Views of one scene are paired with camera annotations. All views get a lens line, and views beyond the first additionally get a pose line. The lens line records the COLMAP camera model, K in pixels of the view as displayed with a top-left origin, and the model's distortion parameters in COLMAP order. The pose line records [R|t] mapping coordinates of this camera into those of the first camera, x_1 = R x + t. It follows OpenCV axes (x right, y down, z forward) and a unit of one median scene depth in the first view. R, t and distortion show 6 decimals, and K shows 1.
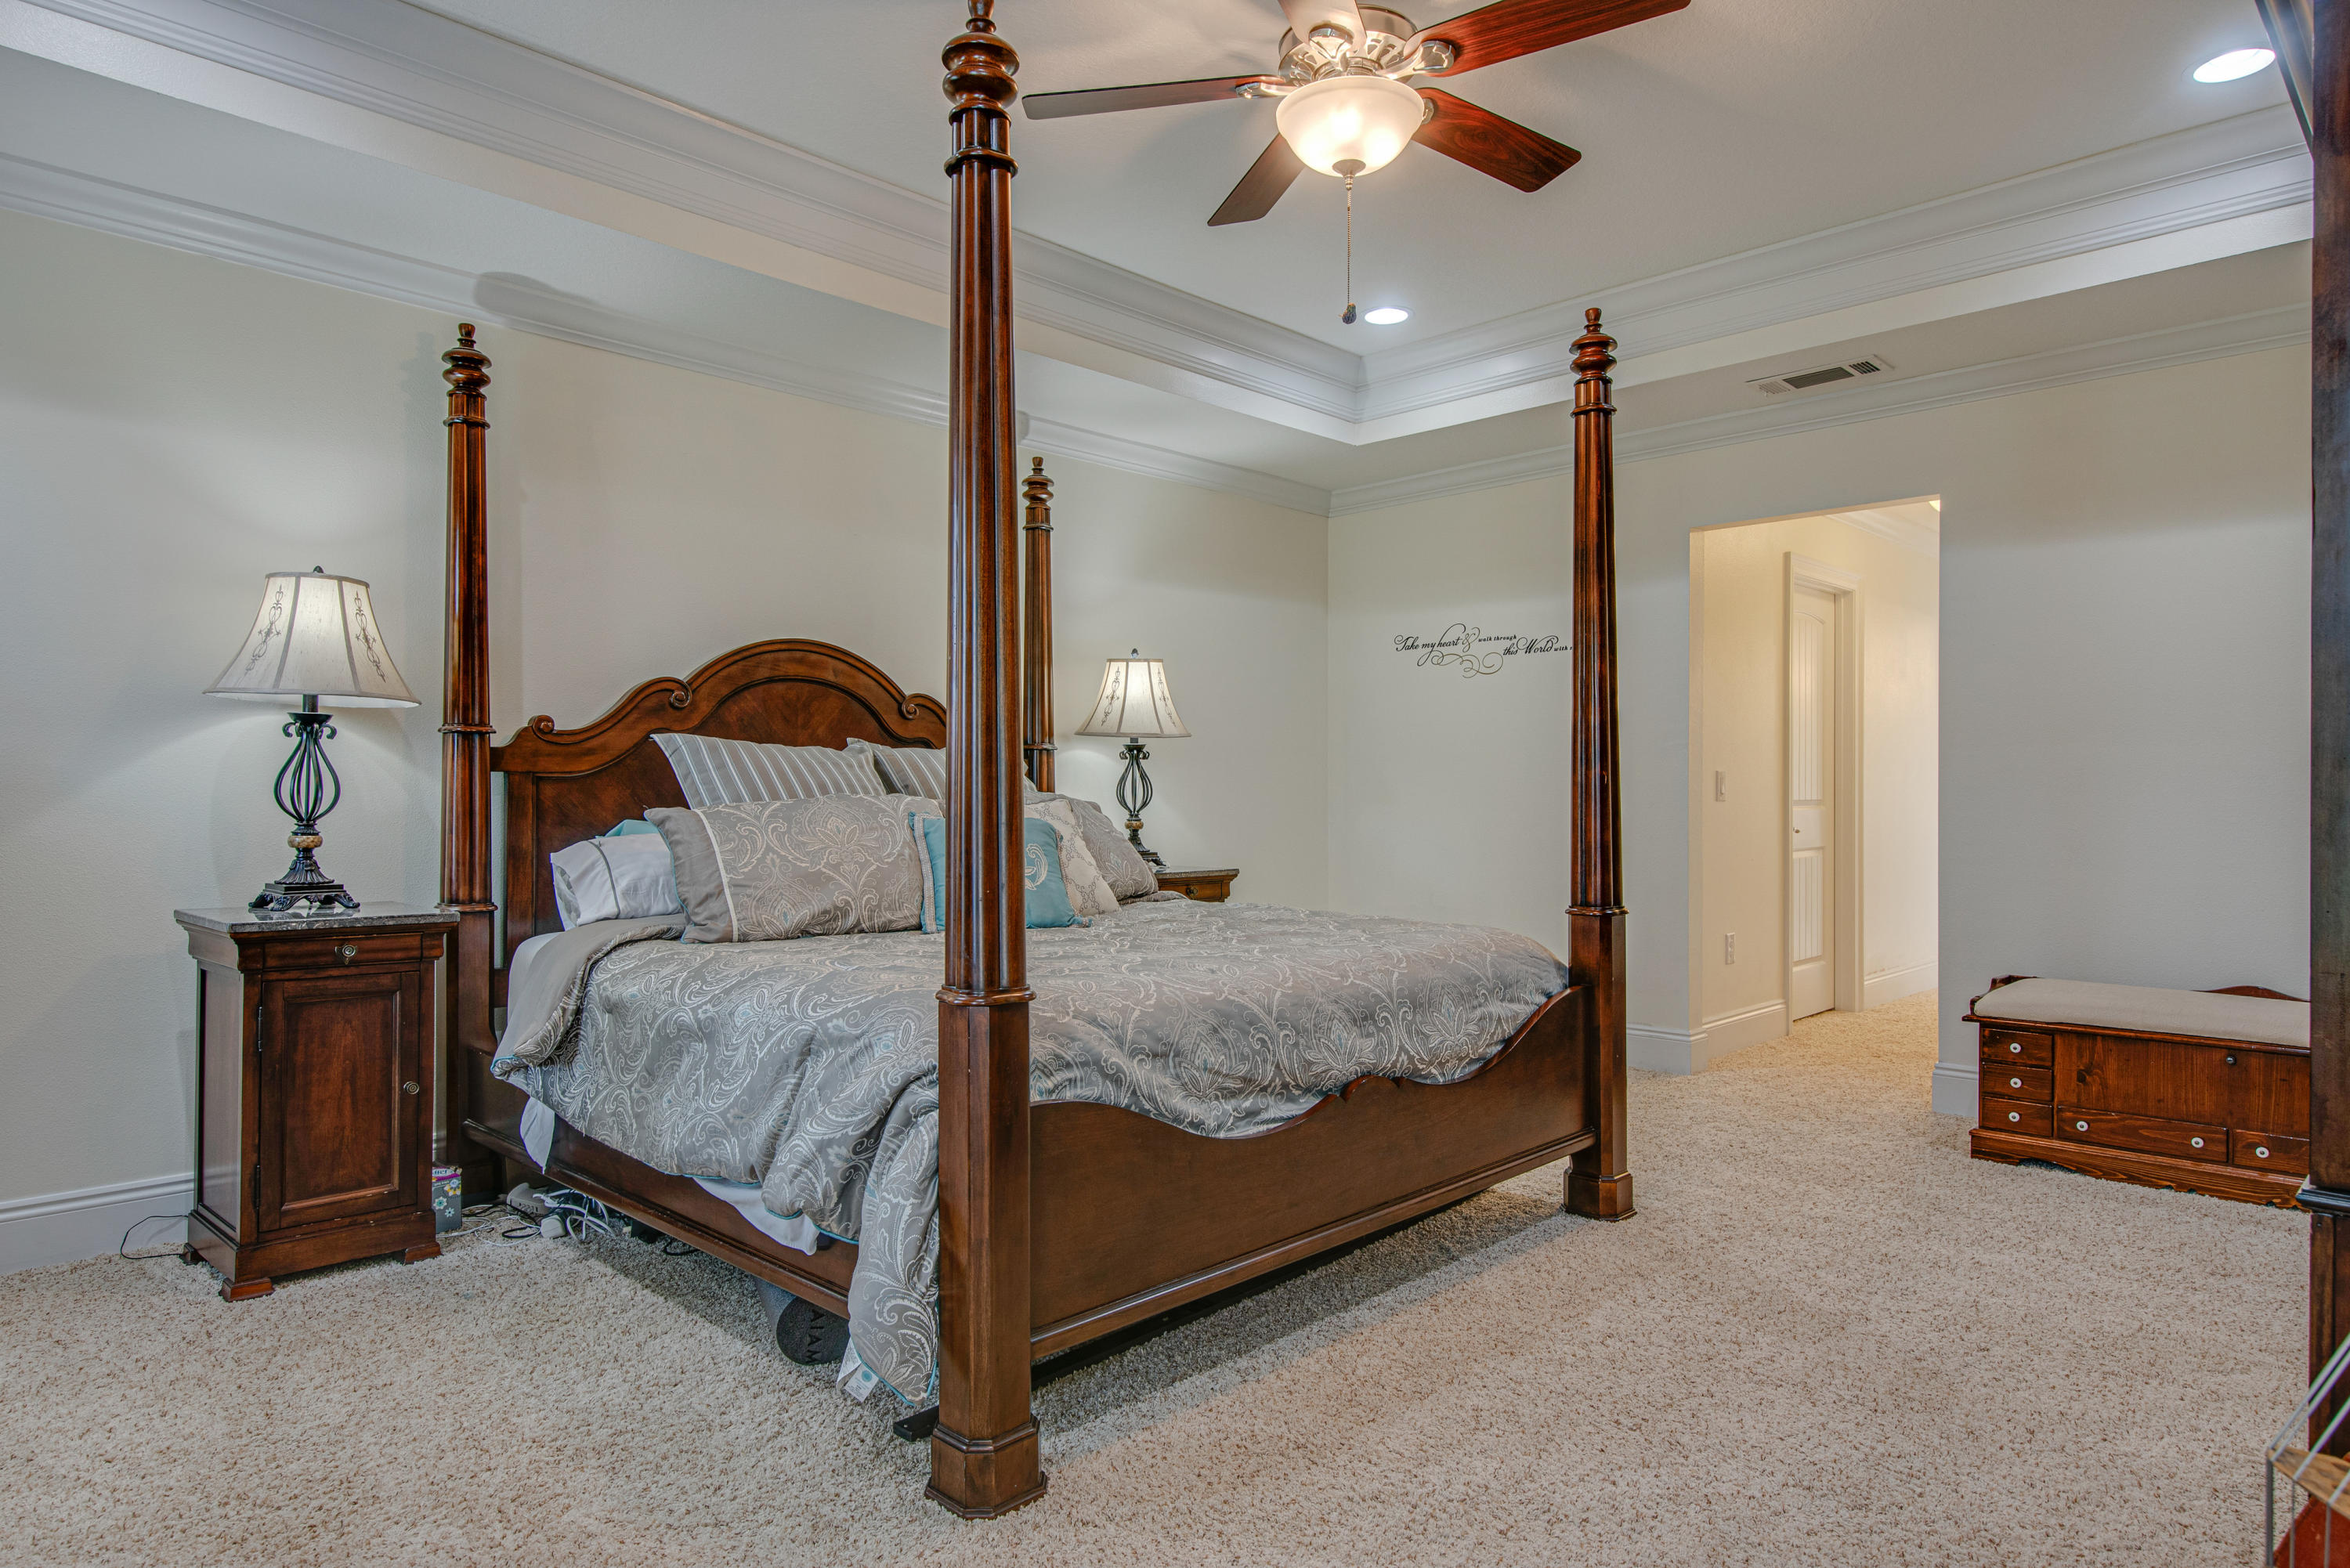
lens RADIAL K [[1381.2, 0, 1172.2], [0, 1381.2, 789.3], [0, 0, 1]] dist [-0.000572, 0.000717]
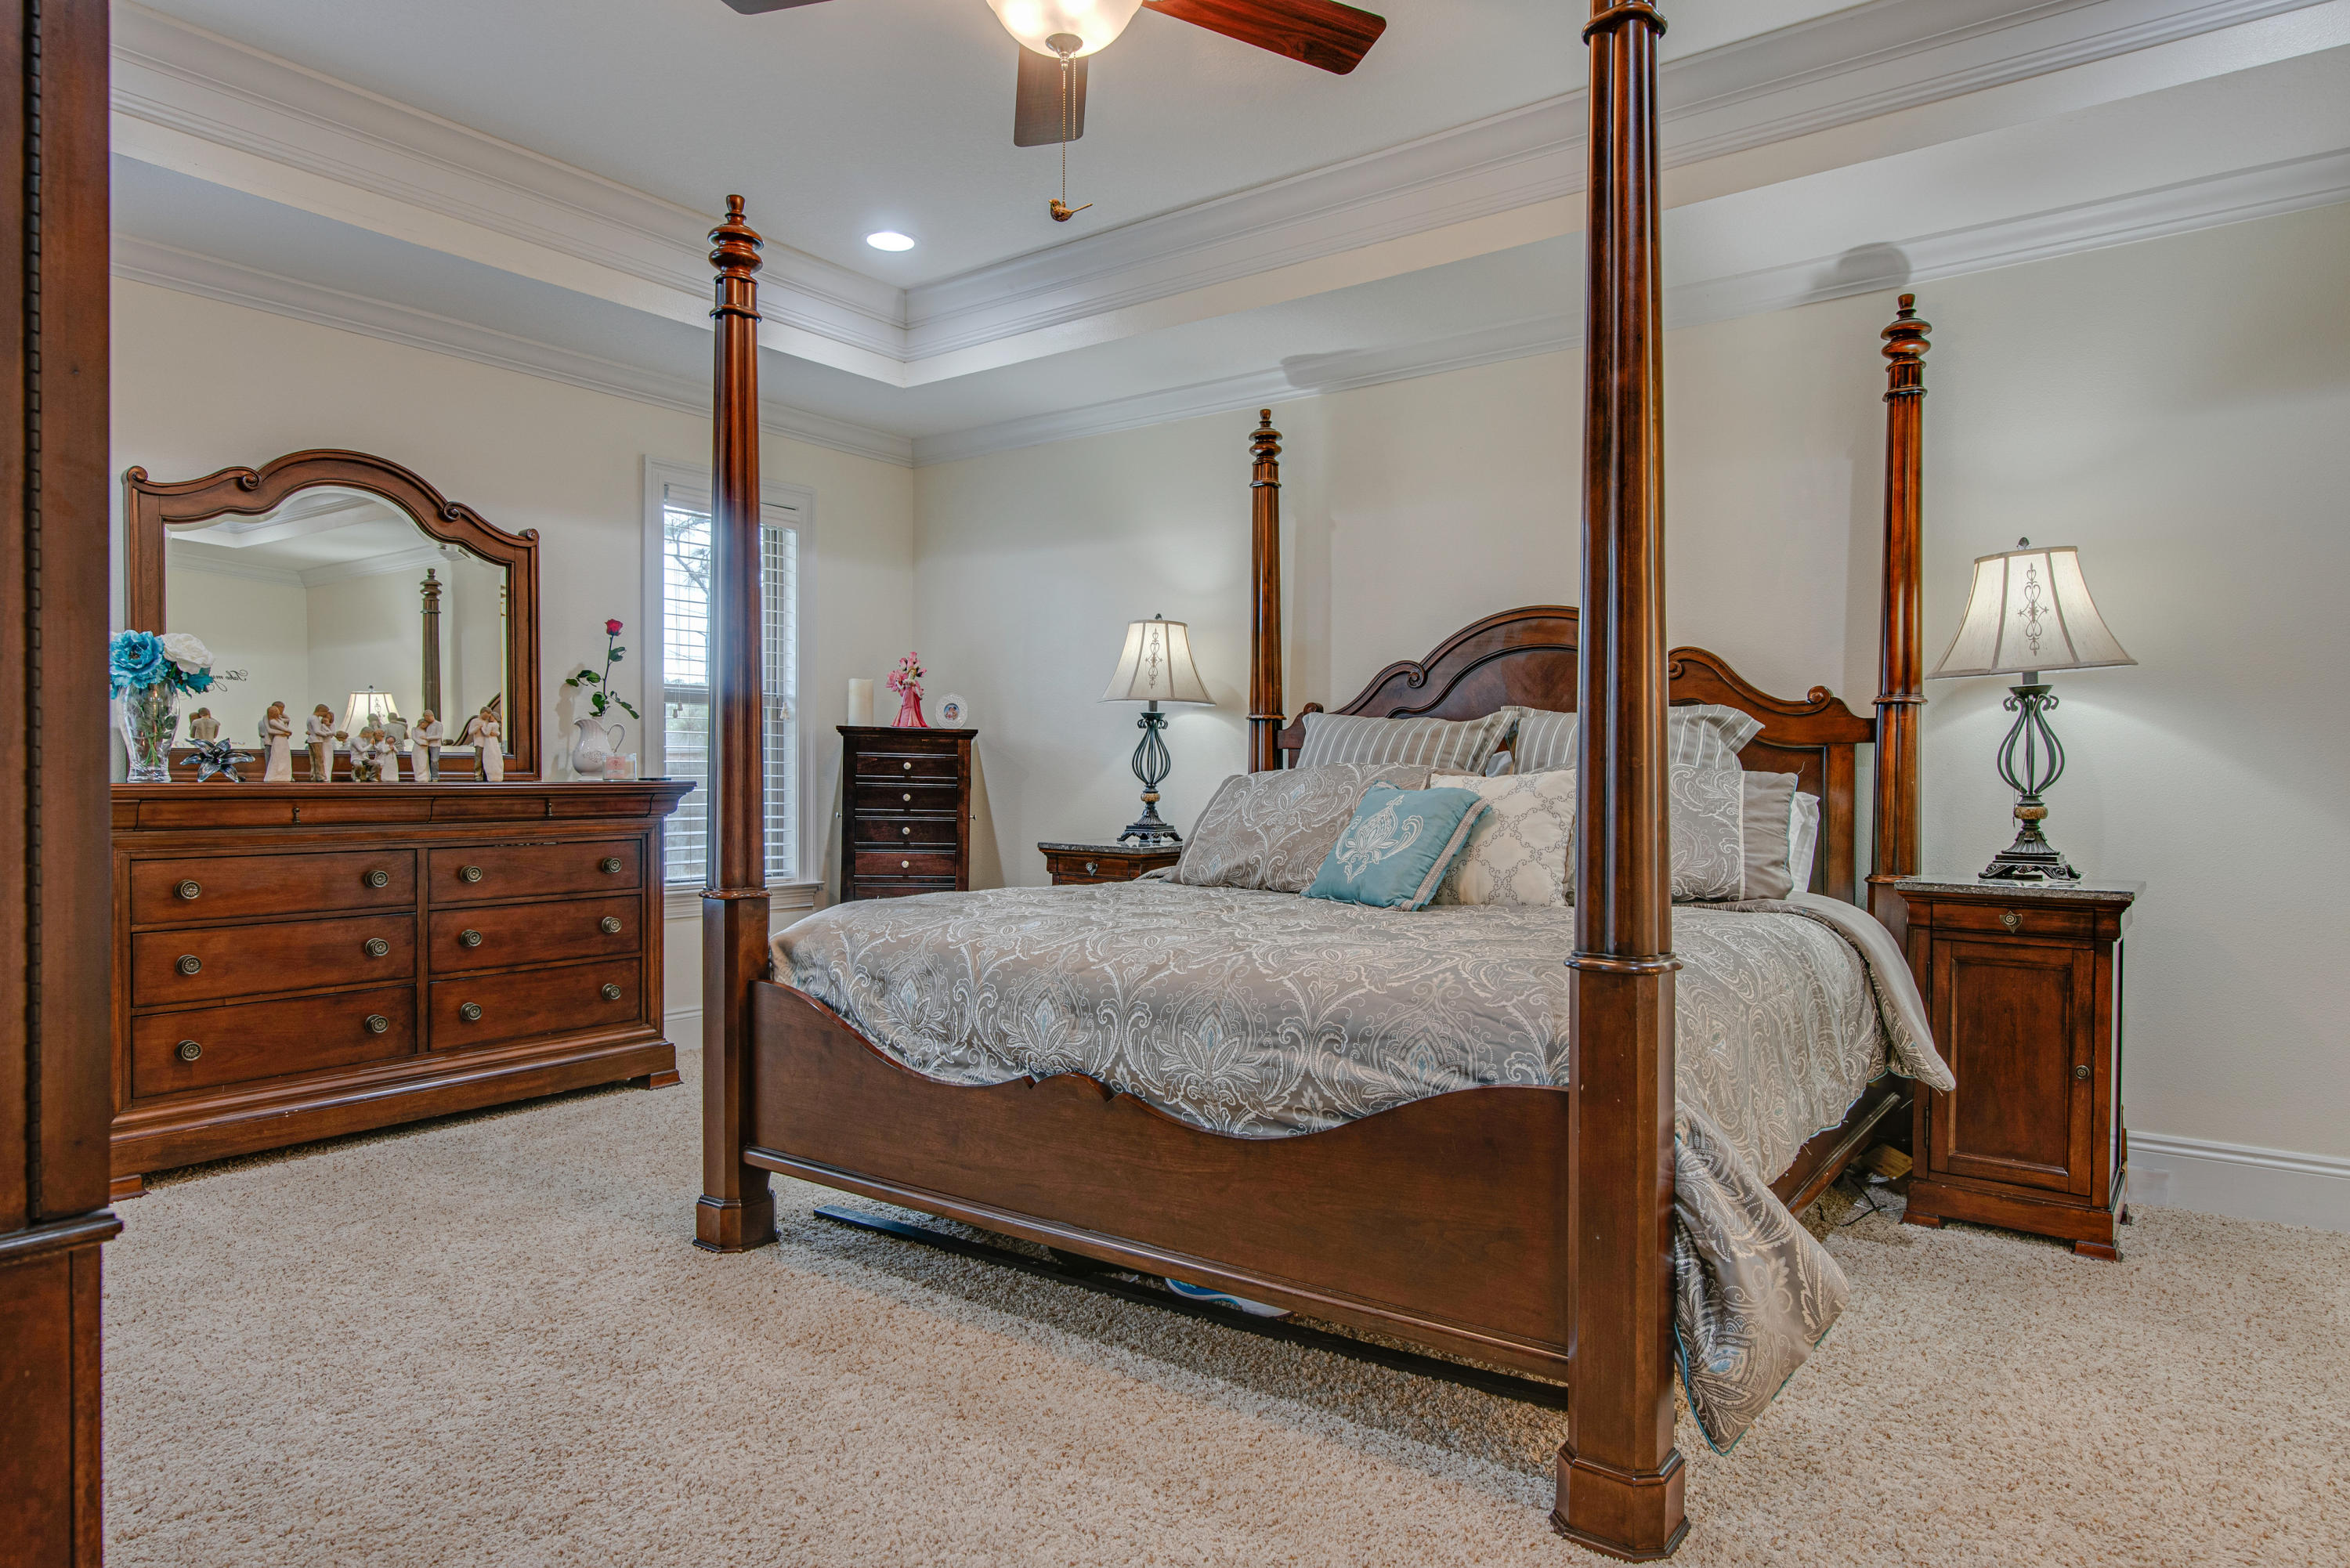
lens RADIAL K [[1346.1, 0, 1167.9], [0, 1346.1, 826.4], [0, 0, 1]] dist [0.003172, -0.000553]
pose [[0.161836, 0.039401, -0.986031, 0.851144], [0.007777, 0.999121, 0.041201, 0.008495], [0.986787, -0.014336, 0.161387, 0.770644]]
